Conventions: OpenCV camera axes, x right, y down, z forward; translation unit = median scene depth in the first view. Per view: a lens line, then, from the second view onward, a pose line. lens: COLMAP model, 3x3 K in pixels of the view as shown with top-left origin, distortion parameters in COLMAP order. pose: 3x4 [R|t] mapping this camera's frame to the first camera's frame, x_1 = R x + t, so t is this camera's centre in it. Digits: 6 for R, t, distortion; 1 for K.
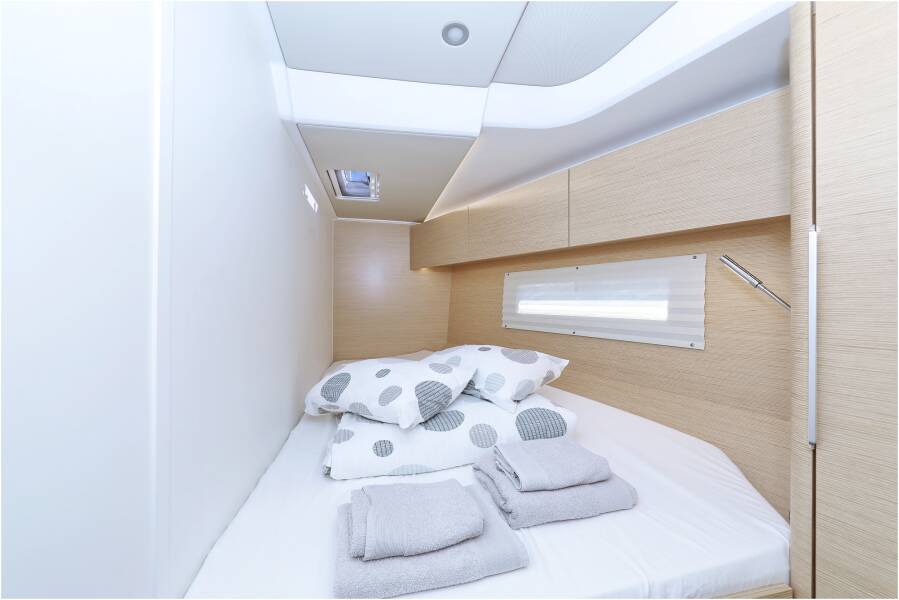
lens RADIAL K [[353.0, 0, 451.4], [0, 353.0, 302.8], [0, 0, 1]] dist [0.001895, 0.000043]
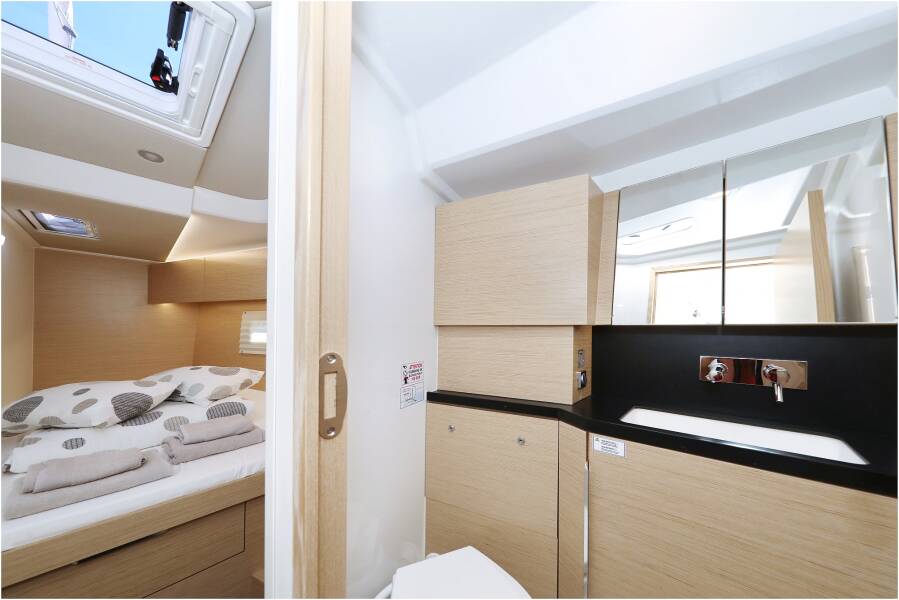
lens RADIAL K [[294.6, 0, 441.6], [0, 294.6, 330.6], [0, 0, 1]] dist [-0.002856, -0.000186]
pose [[0.823312, -0.000020, 0.567588, 0.279321], [0.002147, 0.999993, -0.003078, -0.017275], [-0.567584, 0.003753, 0.823307, -0.621960]]
